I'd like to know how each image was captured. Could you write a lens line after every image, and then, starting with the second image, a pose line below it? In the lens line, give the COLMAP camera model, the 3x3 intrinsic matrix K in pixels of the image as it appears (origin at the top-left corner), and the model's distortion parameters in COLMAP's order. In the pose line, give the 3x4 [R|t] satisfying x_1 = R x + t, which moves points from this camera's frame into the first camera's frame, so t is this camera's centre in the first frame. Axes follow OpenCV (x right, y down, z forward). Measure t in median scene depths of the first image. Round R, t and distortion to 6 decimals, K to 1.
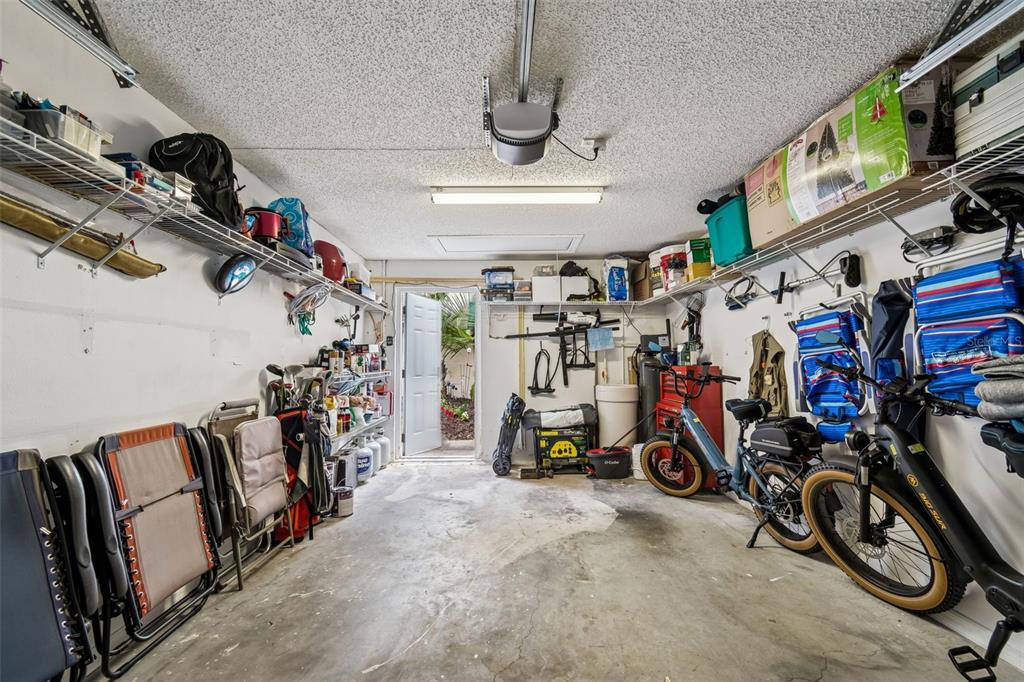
lens RADIAL K [[452.2, 0, 513.1], [0, 452.2, 347.7], [0, 0, 1]] dist [0.000087, -0.000212]
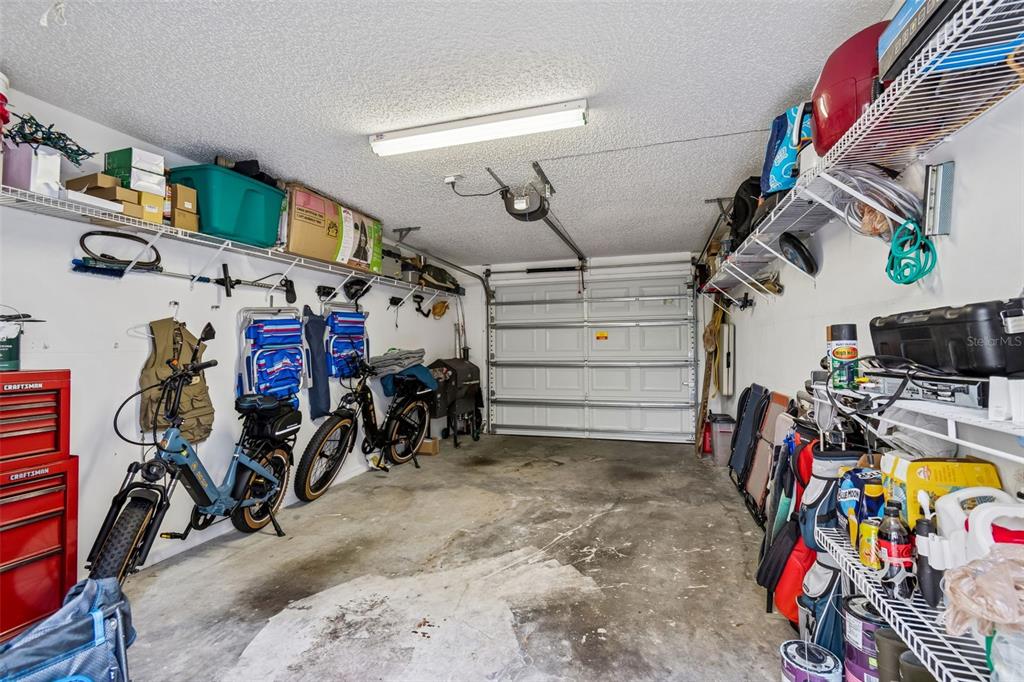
lens RADIAL K [[452.2, 0, 513.1], [0, 452.2, 347.7], [0, 0, 1]] dist [0.000087, -0.000212]
pose [[-0.948528, 0.014322, 0.316369, -0.304317], [0.002812, 0.999318, -0.036809, 0.051509], [-0.316680, -0.034025, -0.947922, 1.796385]]
